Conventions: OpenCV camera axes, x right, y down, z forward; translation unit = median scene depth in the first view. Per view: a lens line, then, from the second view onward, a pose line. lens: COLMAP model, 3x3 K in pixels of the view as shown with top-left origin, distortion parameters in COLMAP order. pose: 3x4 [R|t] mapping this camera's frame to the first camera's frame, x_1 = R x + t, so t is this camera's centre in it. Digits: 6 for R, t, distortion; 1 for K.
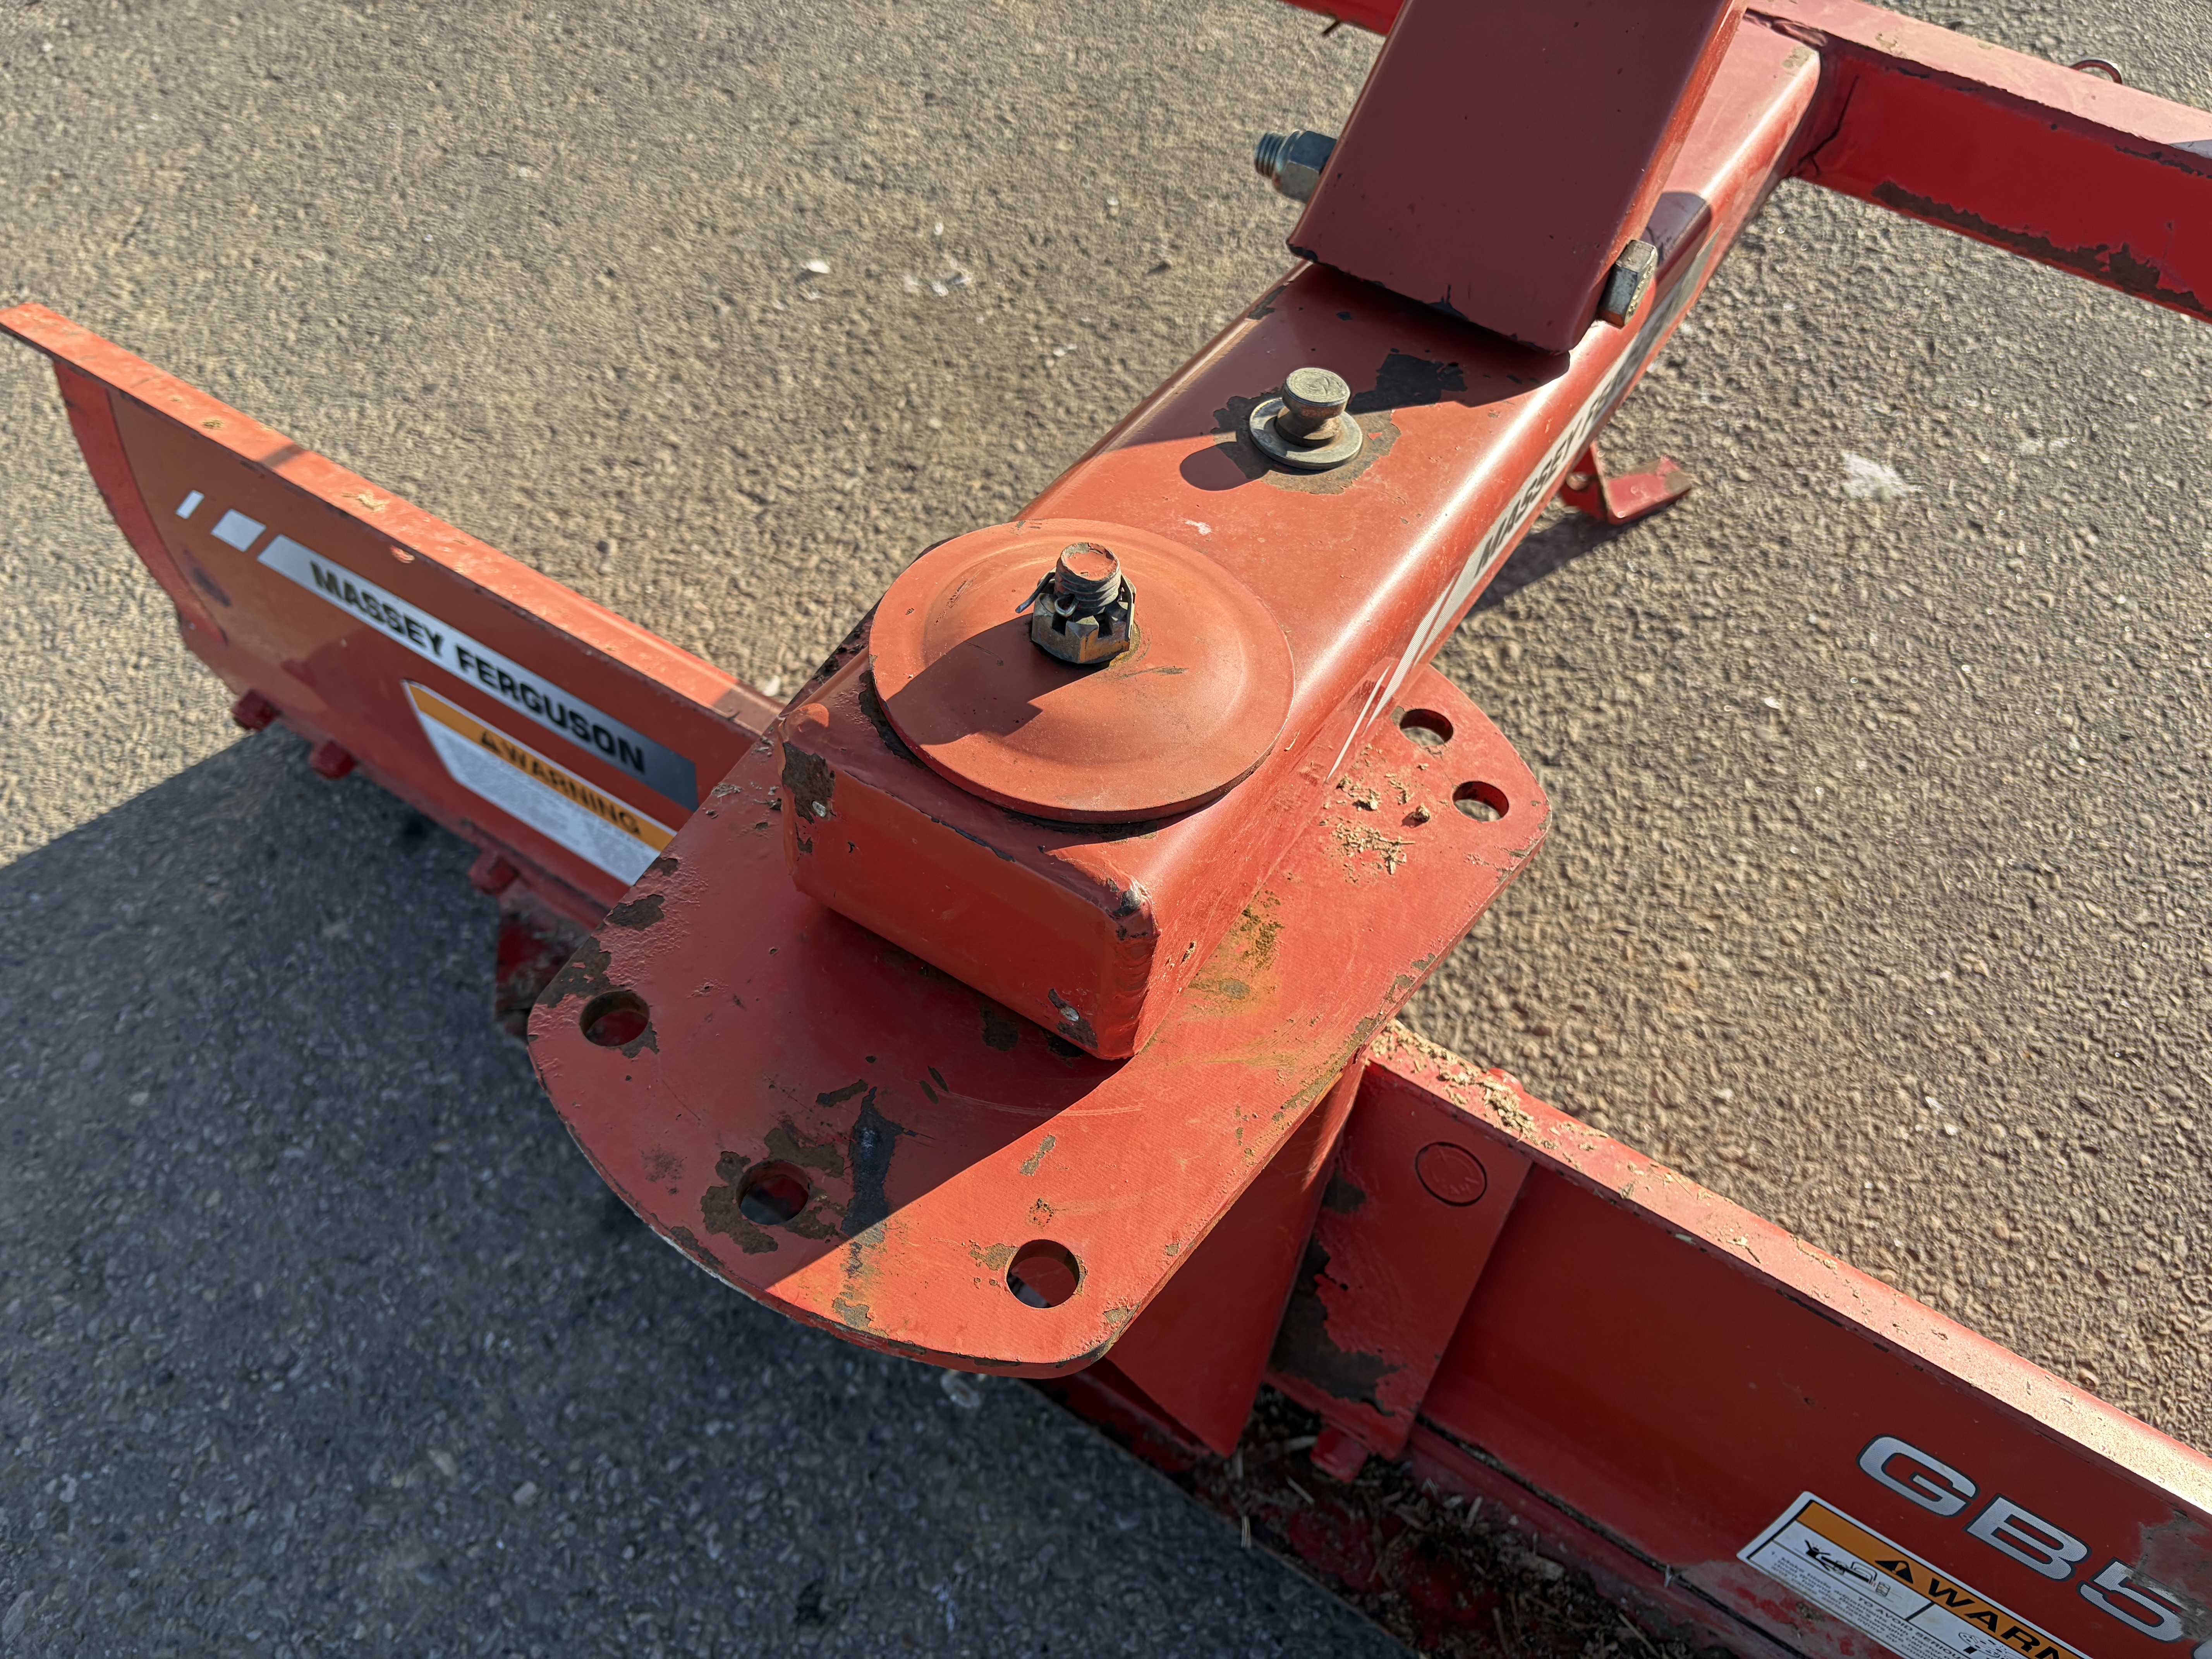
lens RADIAL K [[1694.7, 0, 1103.4], [0, 1694.7, 826.5], [0, 0, 1]] dist [0.012453, -0.001309]
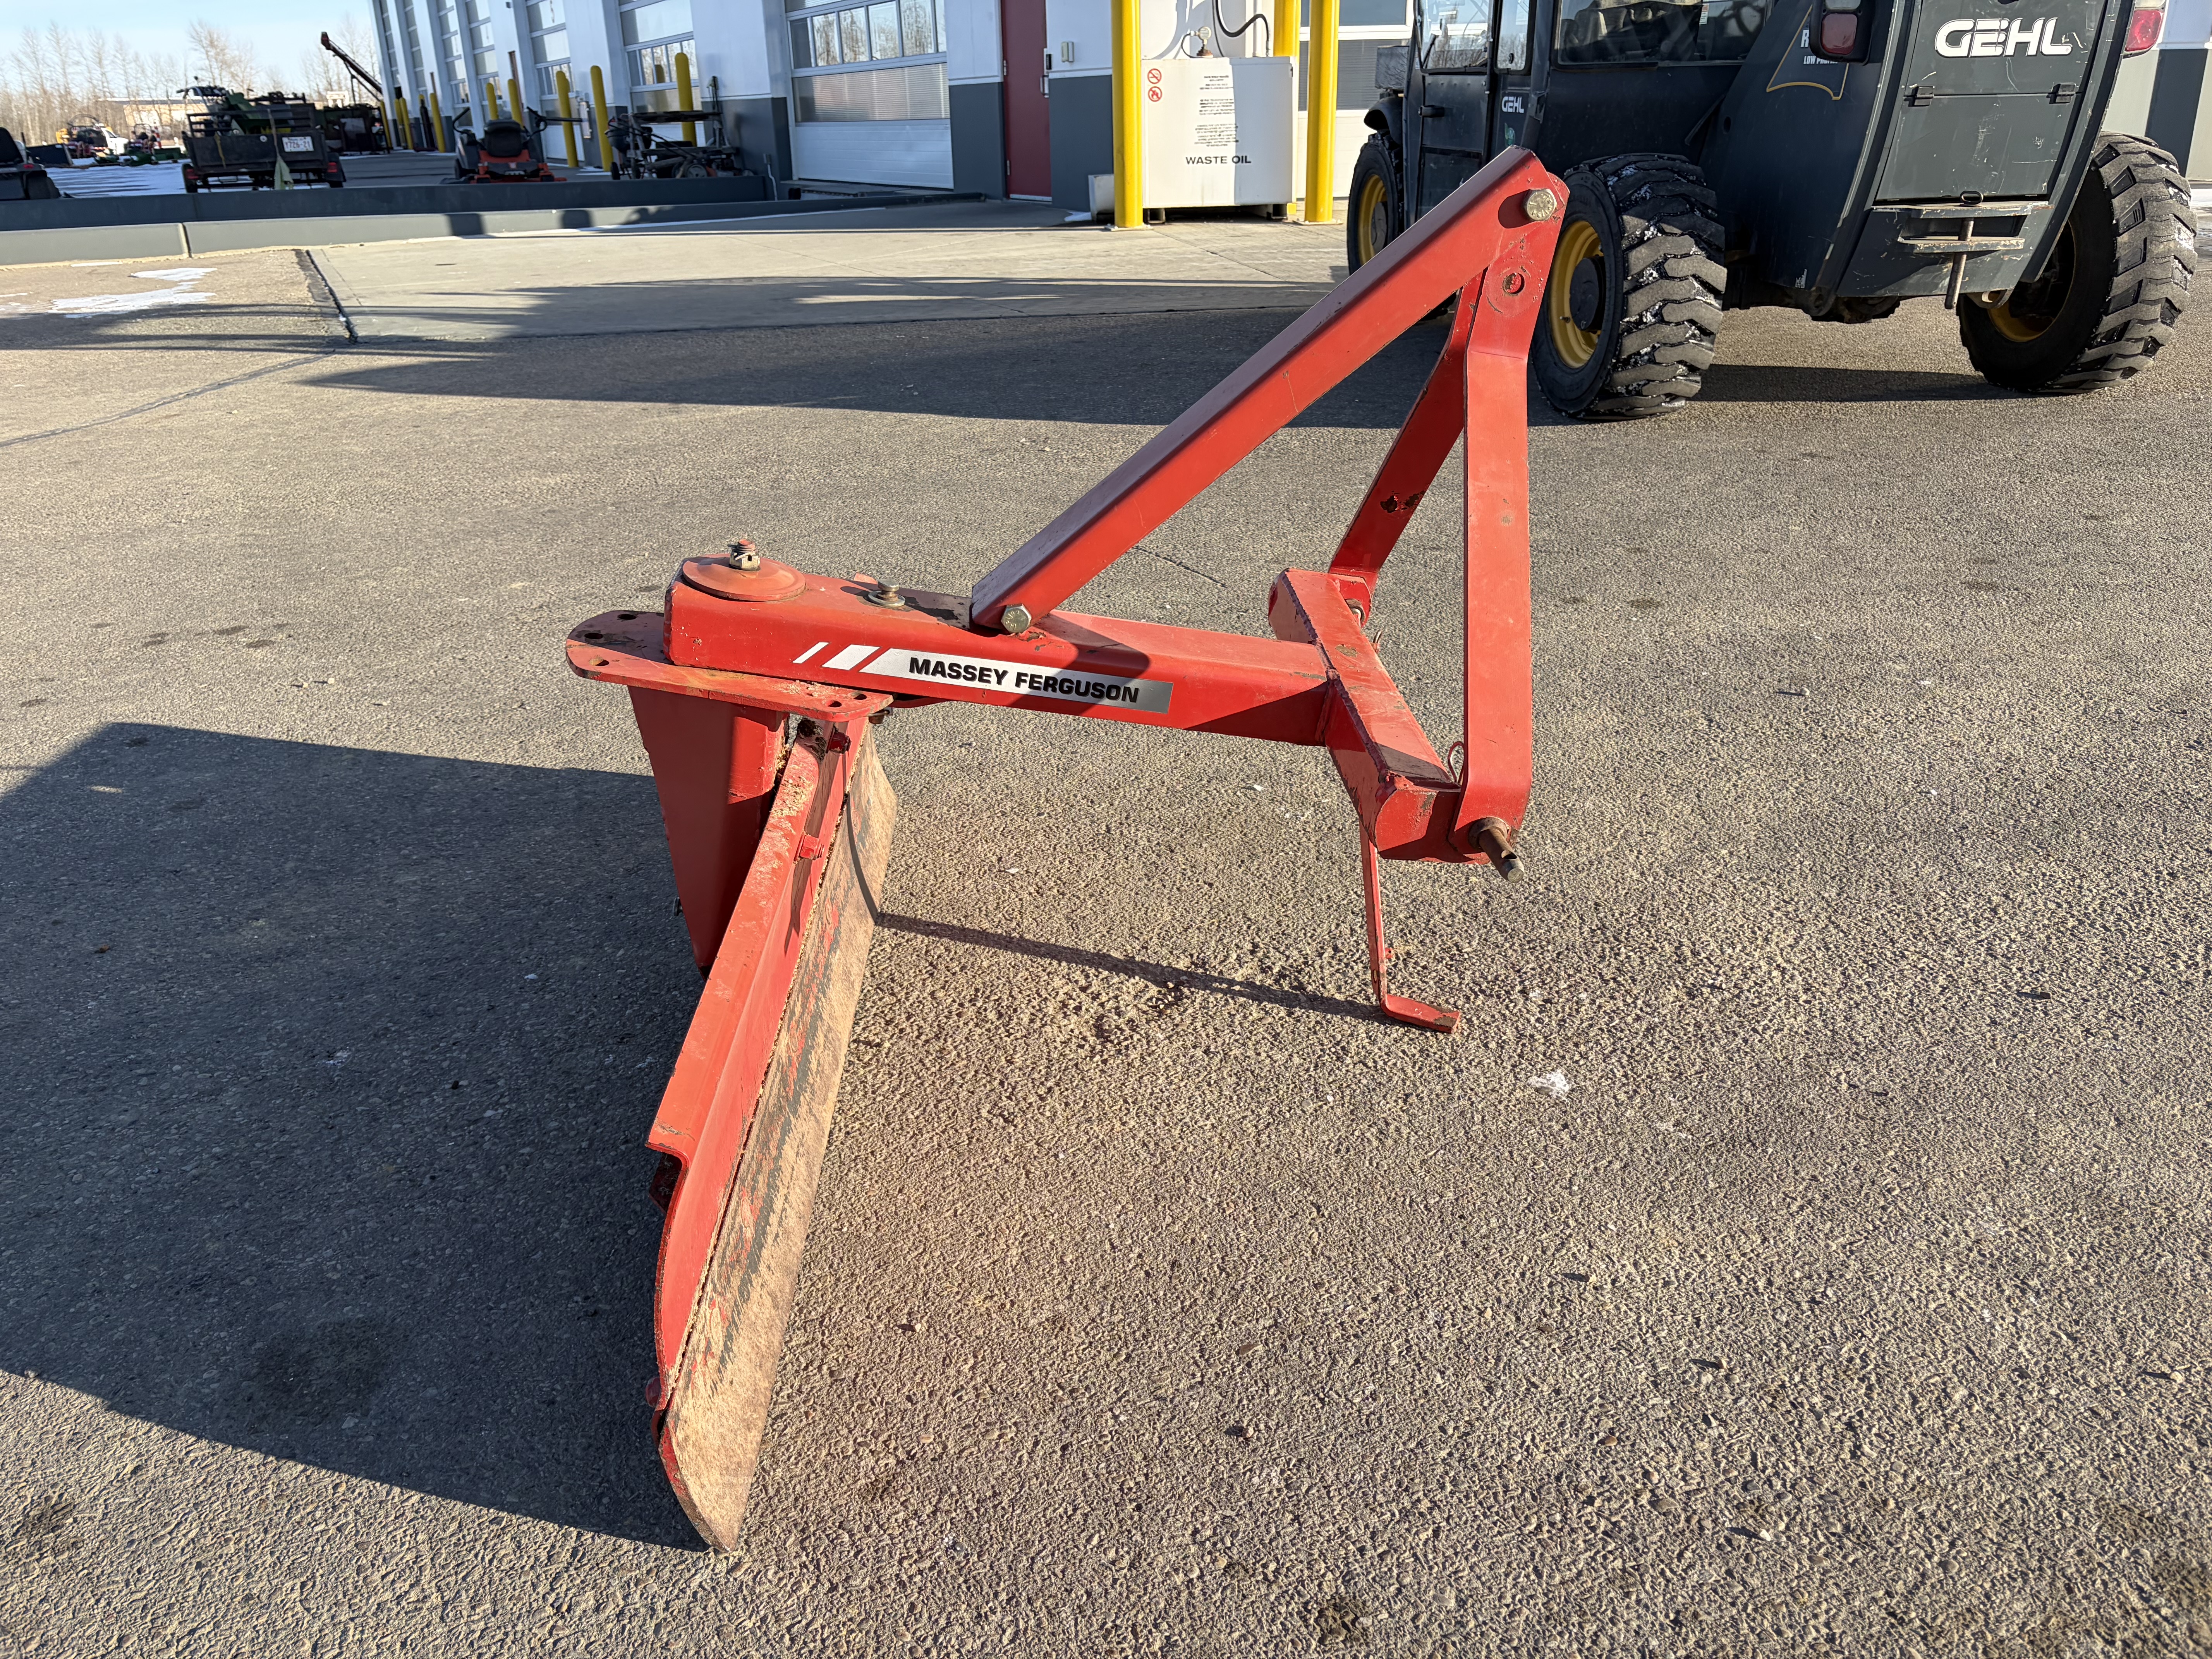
lens RADIAL K [[1666.2, 0, 1097.2], [0, 1666.2, 838.8], [0, 0, 1]] dist [0.050660, -0.052884]
pose [[0.573209, 0.359203, -0.736481, 1.472502], [-0.674529, 0.717154, -0.175214, 0.190995], [0.465233, 0.597213, 0.653372, -0.289480]]
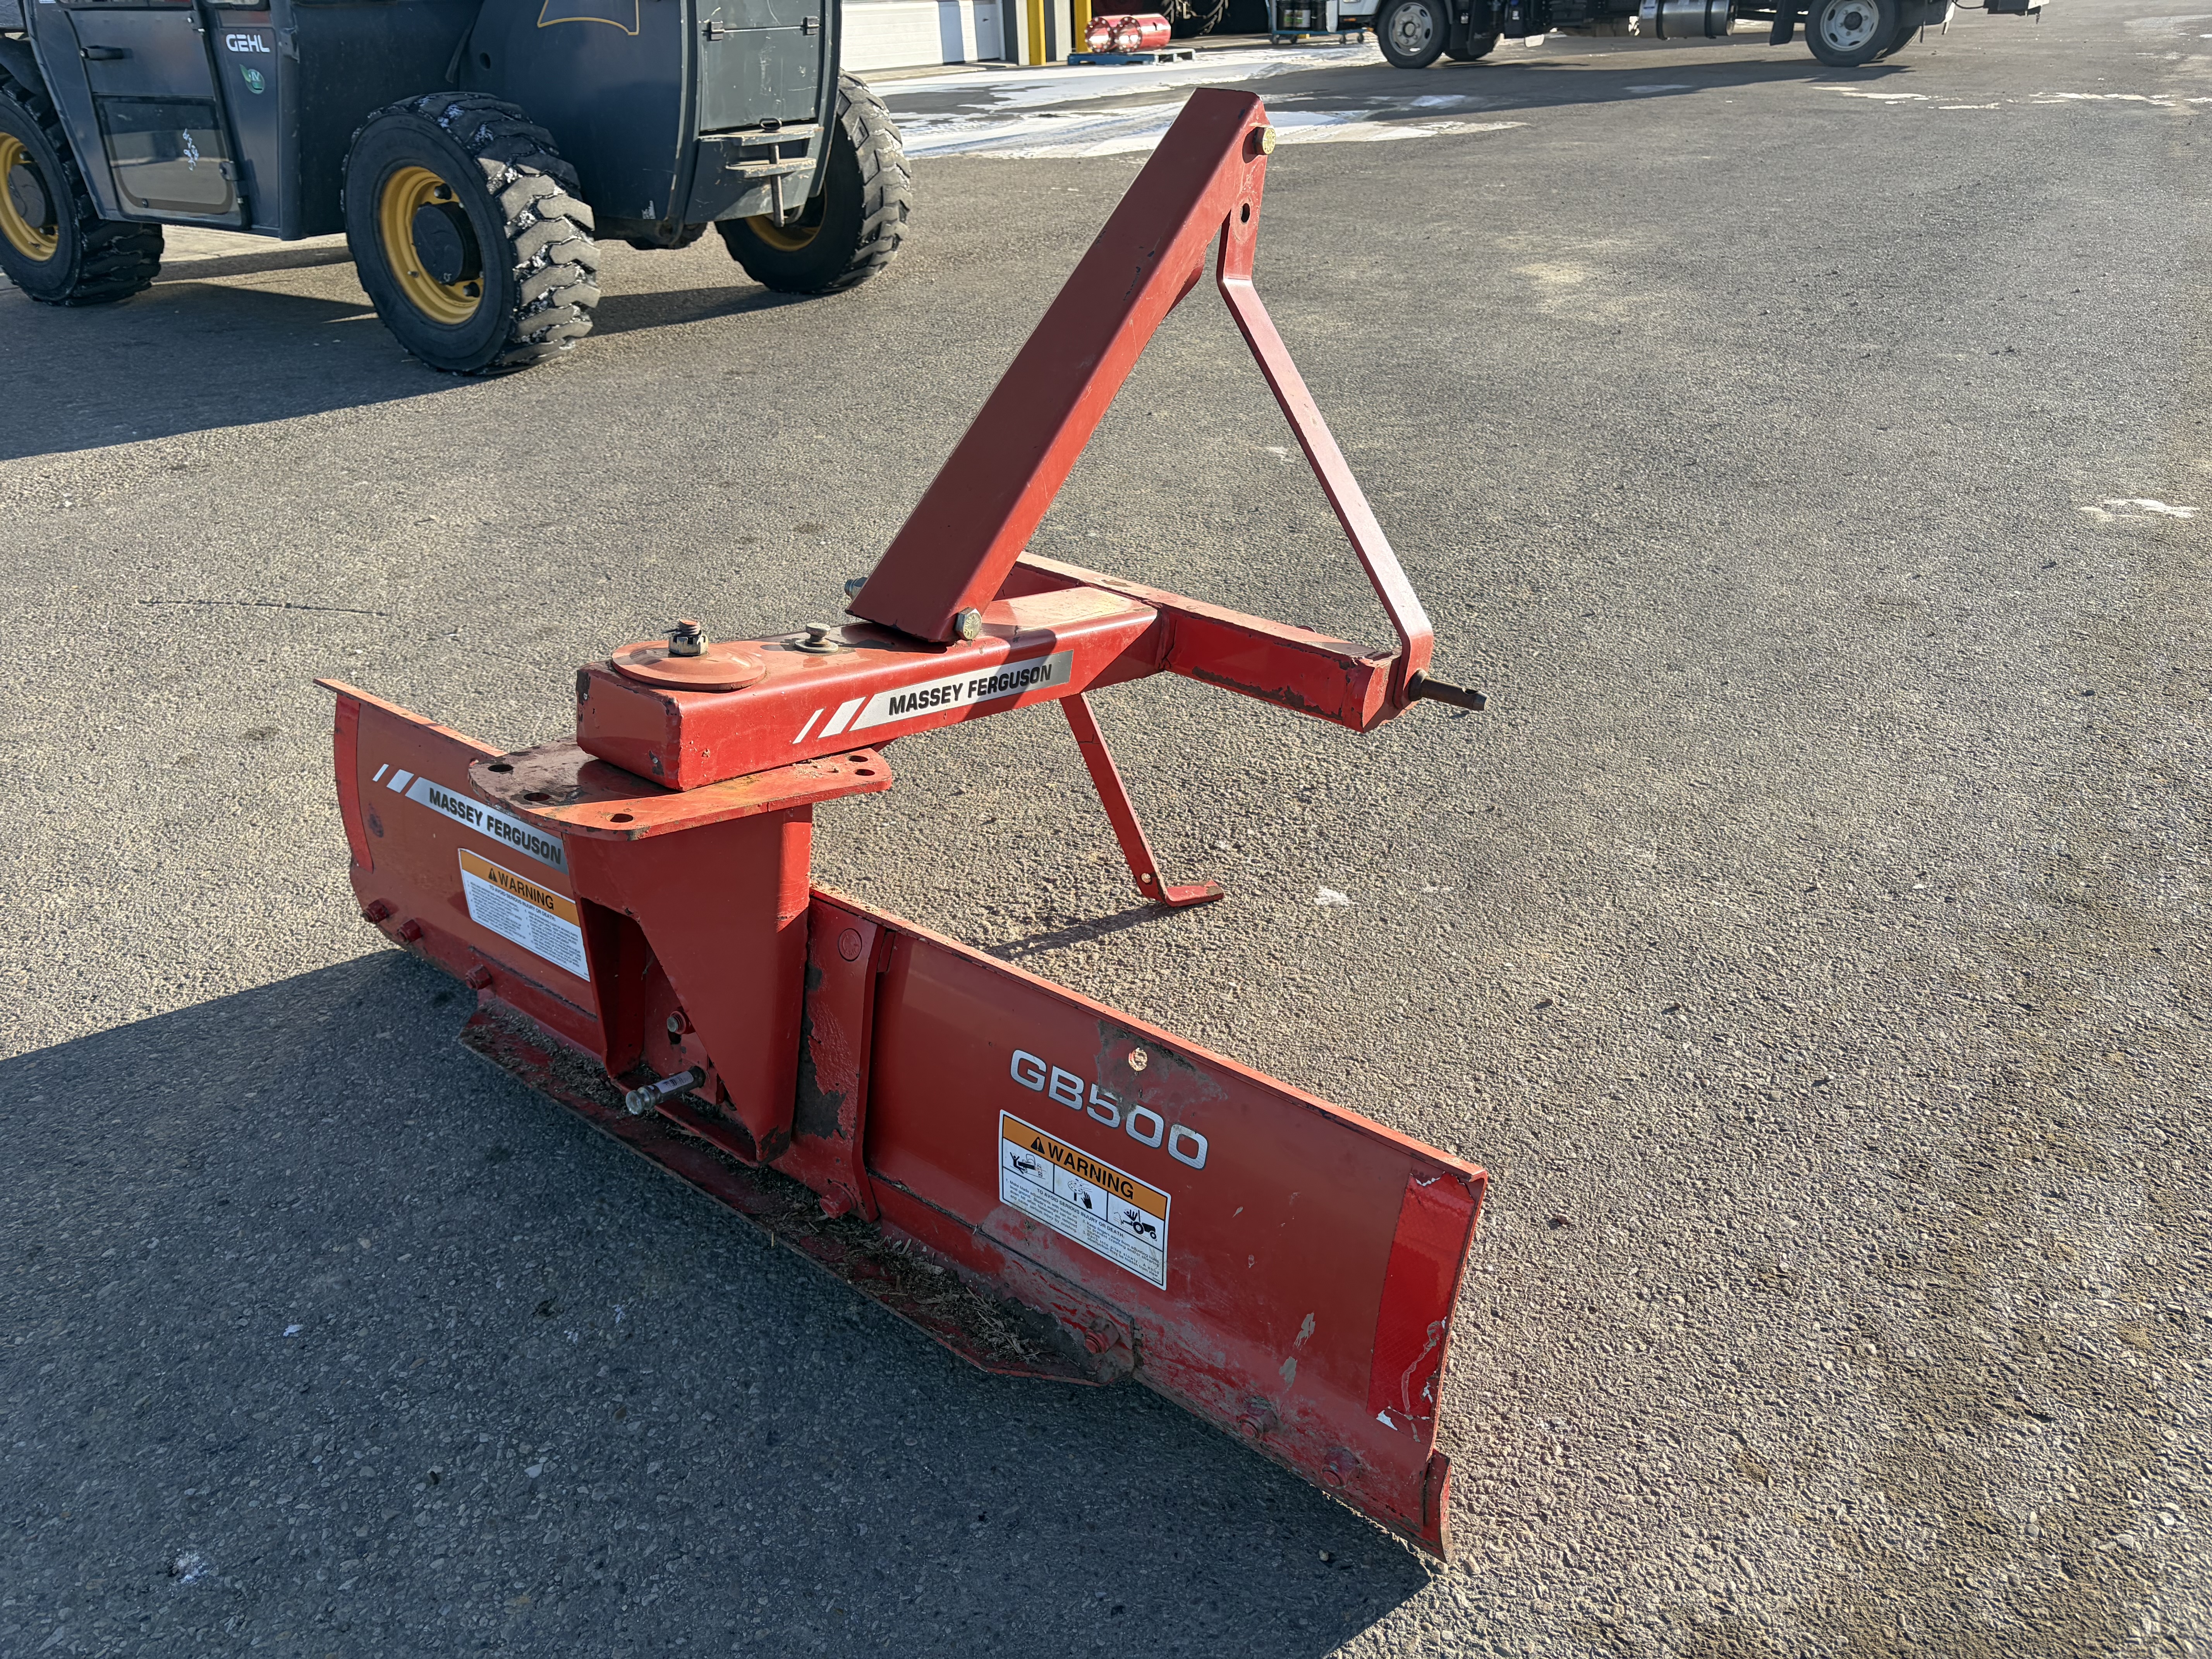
lens RADIAL K [[1666.2, 0, 1097.2], [0, 1666.2, 838.8], [0, 0, 1]] dist [0.050660, -0.052884]
pose [[0.995320, 0.057648, -0.077554, 0.419751], [-0.087206, 0.881592, -0.463886, 0.652029], [0.041629, 0.468478, 0.882494, -0.615372]]
